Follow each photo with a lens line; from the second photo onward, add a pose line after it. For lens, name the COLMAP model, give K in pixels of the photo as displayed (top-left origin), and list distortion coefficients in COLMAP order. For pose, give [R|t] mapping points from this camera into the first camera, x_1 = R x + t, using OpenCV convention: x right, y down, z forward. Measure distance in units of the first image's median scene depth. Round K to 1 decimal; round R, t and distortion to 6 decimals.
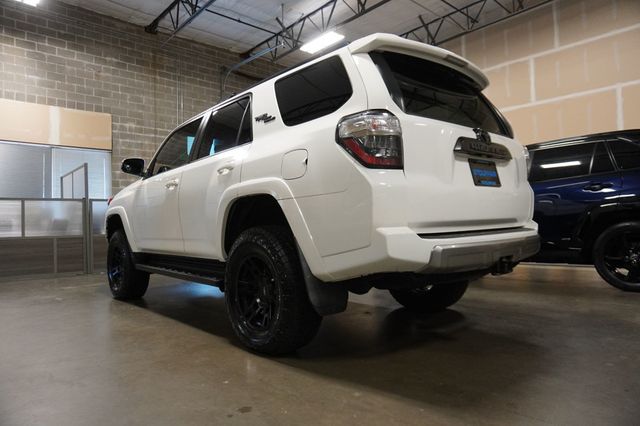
lens RADIAL K [[430.4, 0, 321.5], [0, 430.4, 212.8], [0, 0, 1]] dist [-0.029835, 0.011253]
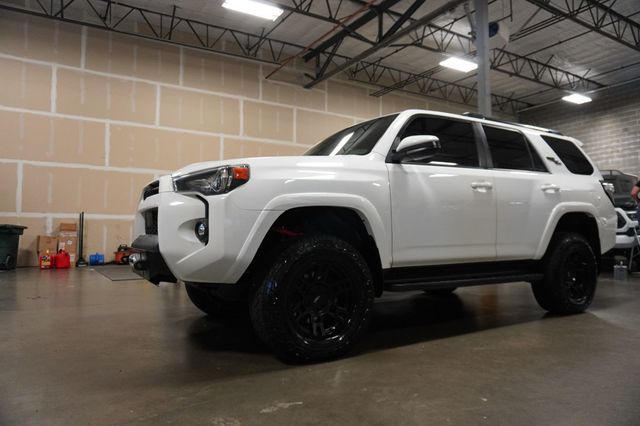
lens RADIAL K [[430.4, 0, 319.7], [0, 430.4, 213.9], [0, 0, 1]] dist [-0.029835, 0.011253]
pose [[0.169660, 0.072776, 0.982812, -0.289848], [-0.022160, 0.997299, -0.070023, 0.014975], [-0.985253, -0.009899, 0.170815, 0.260390]]
